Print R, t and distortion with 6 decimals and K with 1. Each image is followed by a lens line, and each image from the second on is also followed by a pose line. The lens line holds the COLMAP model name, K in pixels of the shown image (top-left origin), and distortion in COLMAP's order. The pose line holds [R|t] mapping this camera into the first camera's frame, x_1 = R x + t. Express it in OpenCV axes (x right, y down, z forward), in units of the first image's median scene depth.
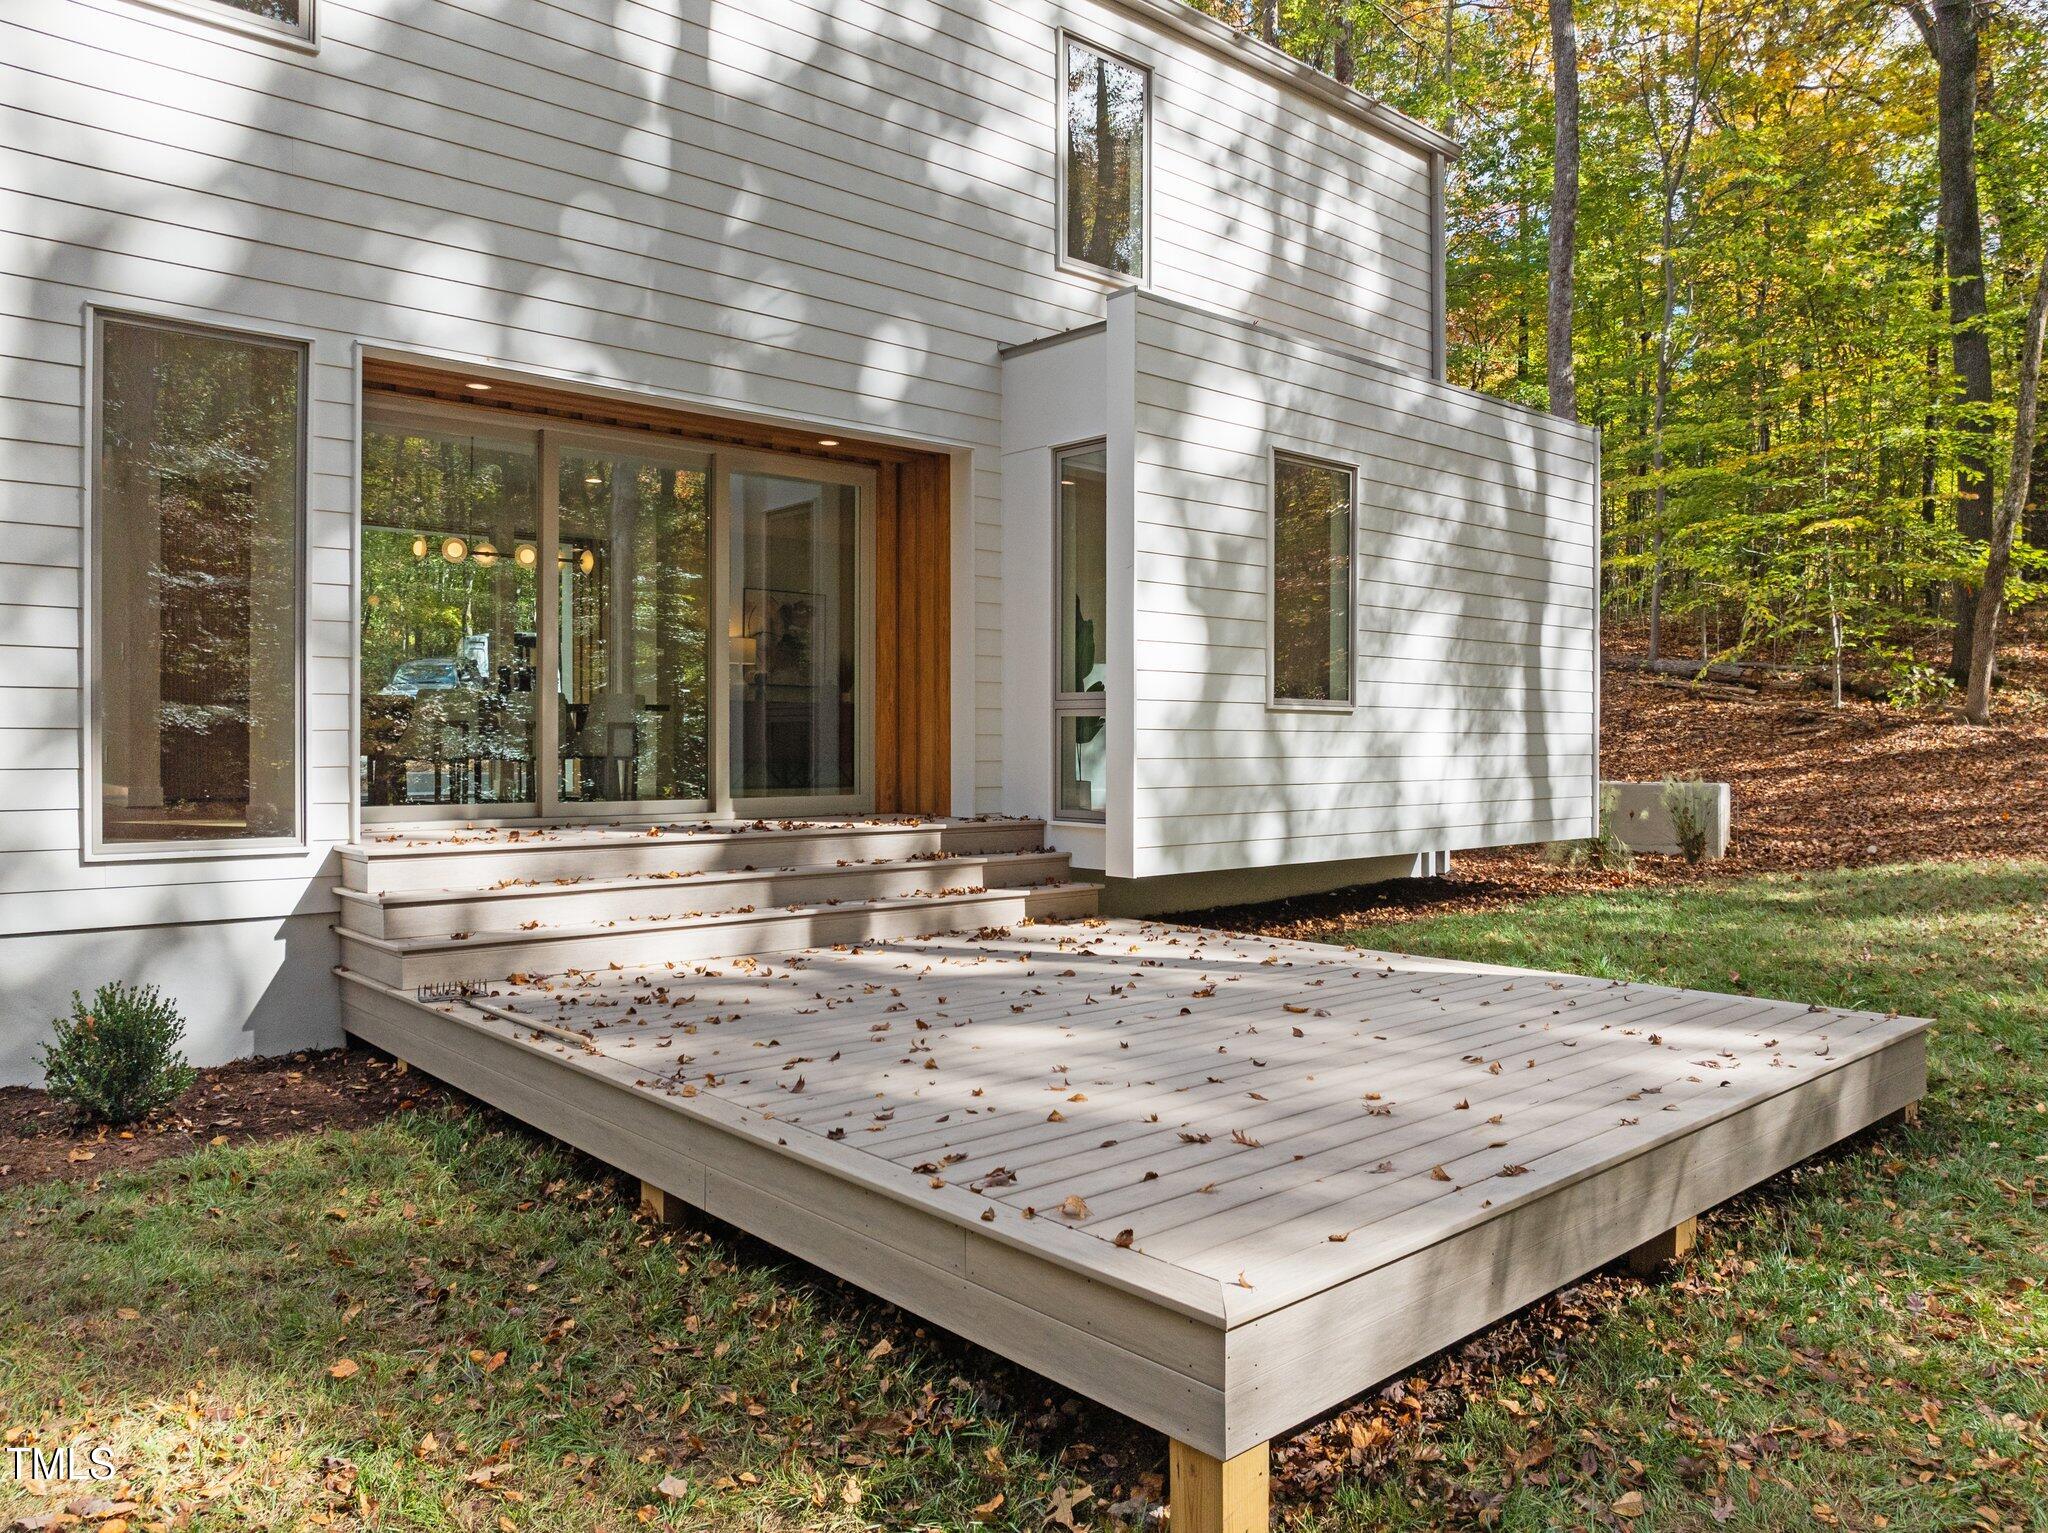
lens RADIAL K [[1446.6, 0, 1028.7], [0, 1446.6, 755.4], [0, 0, 1]] dist [-0.032120, -0.005067]
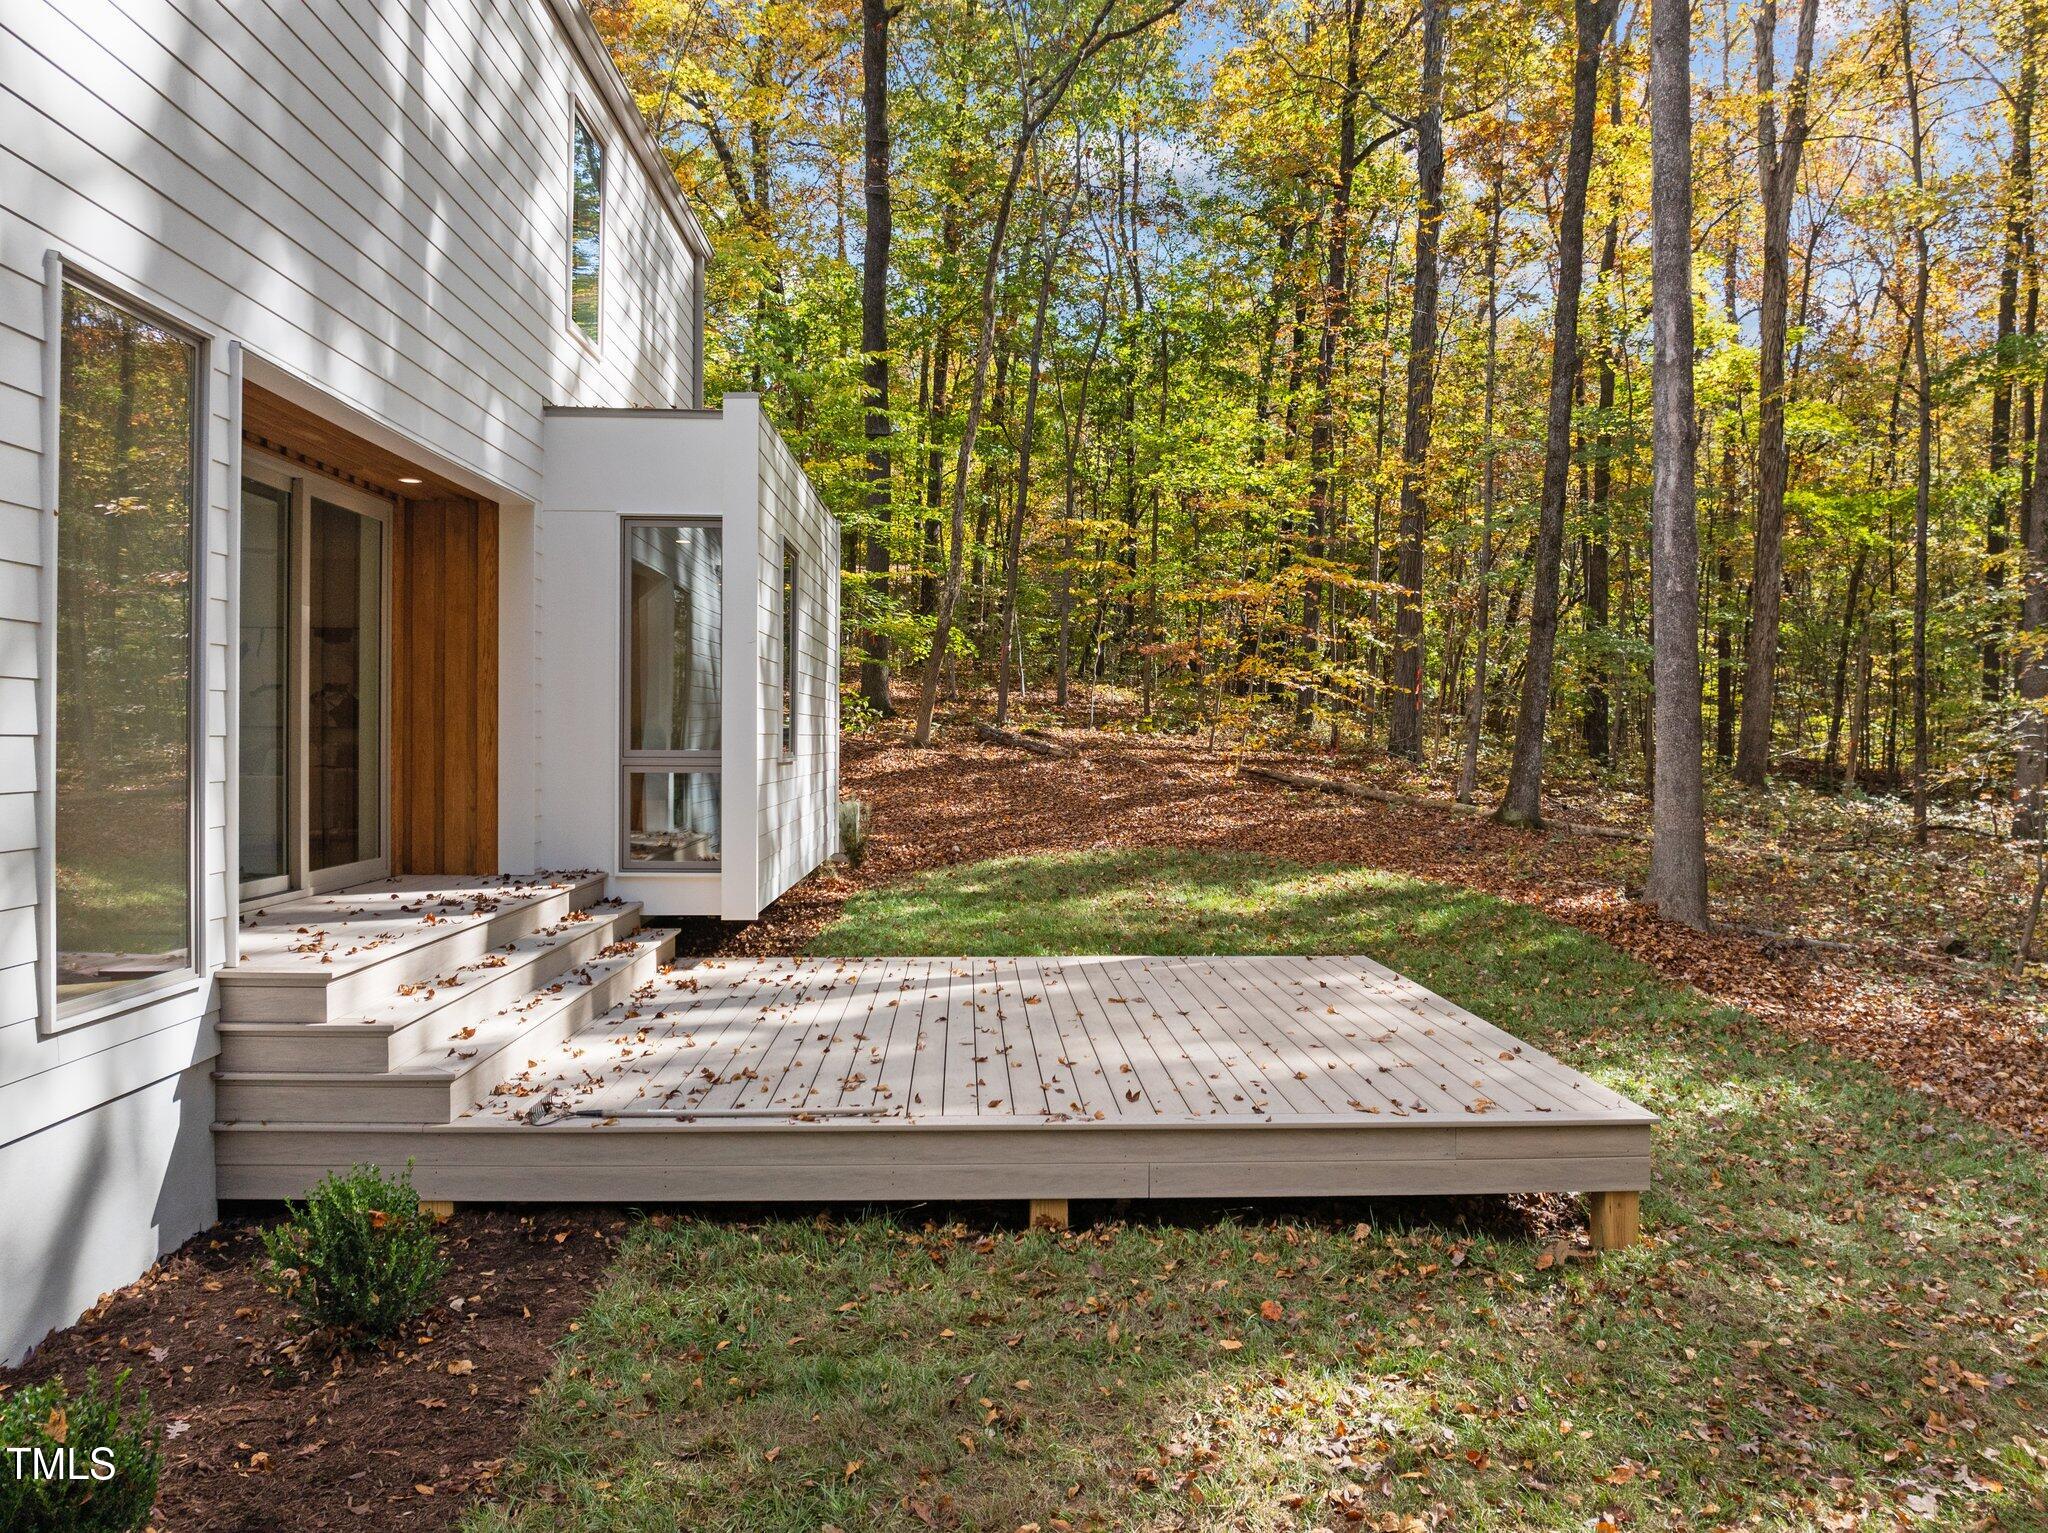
lens RADIAL K [[1446.6, 0, 1028.7], [0, 1446.6, 755.4], [0, 0, 1]] dist [-0.032120, -0.005067]
pose [[0.631569, -0.009176, 0.775265, -0.708276], [0.004557, 0.999957, 0.008124, -0.054120], [-0.775306, -0.001598, 0.631584, 0.130436]]
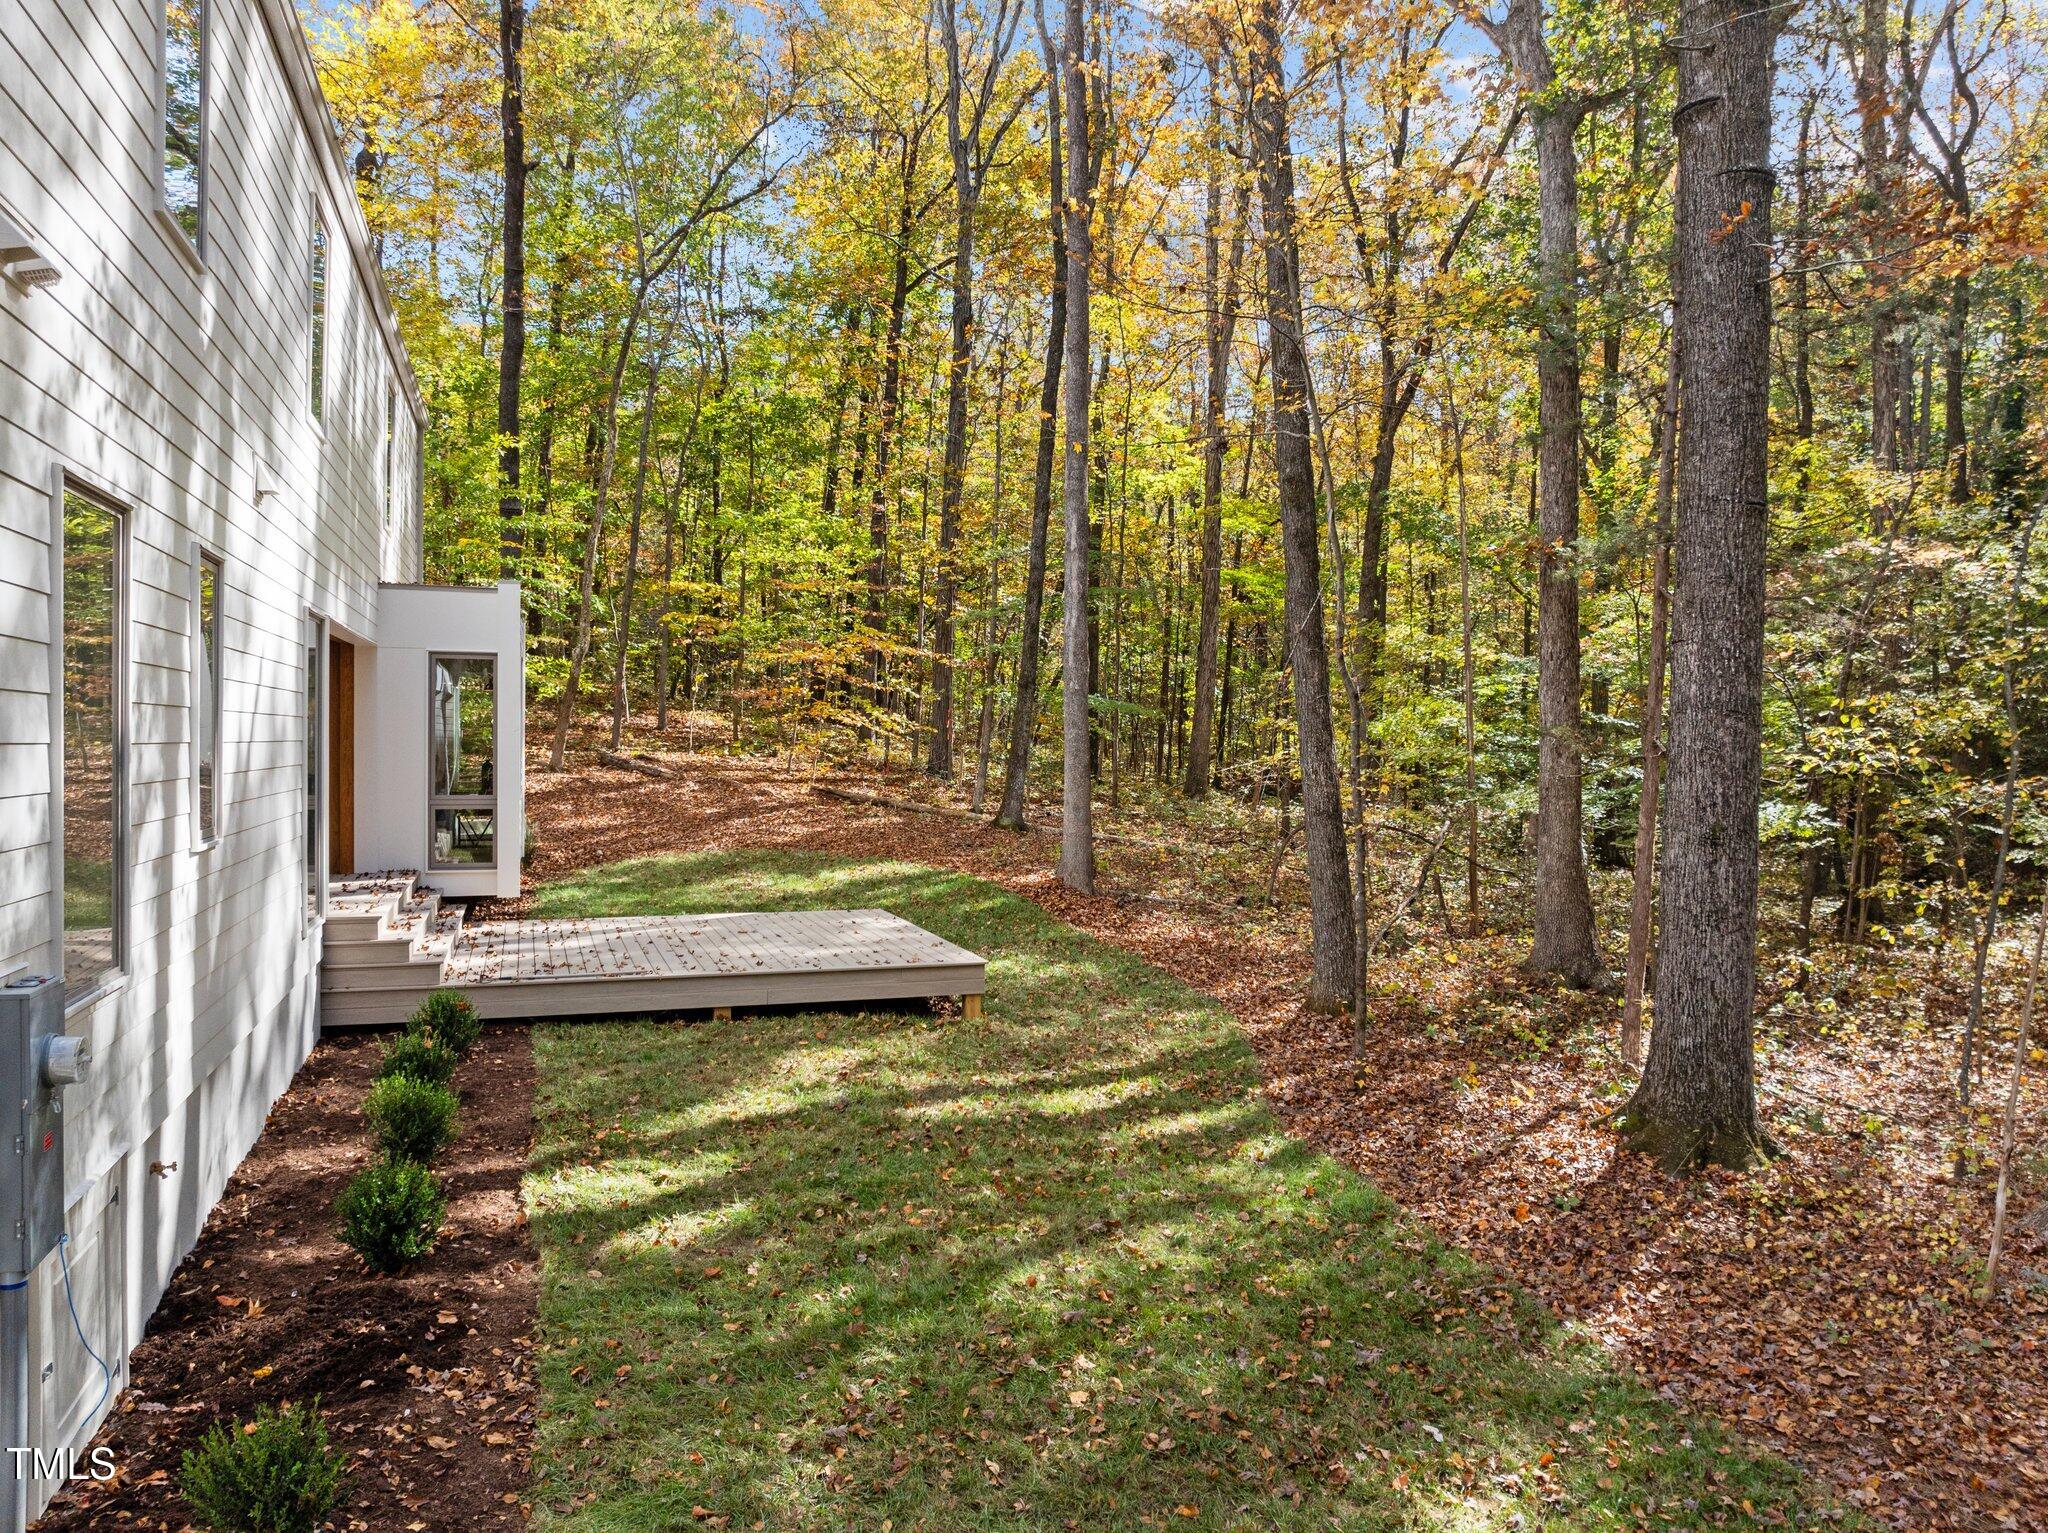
lens RADIAL K [[1446.6, 0, 1028.7], [0, 1446.6, 755.4], [0, 0, 1]] dist [-0.032120, -0.005067]
pose [[0.381601, -0.010107, 0.924272, -1.492796], [0.002899, 0.999948, 0.009737, -0.122162], [-0.924323, -0.001037, 0.381610, -0.348721]]
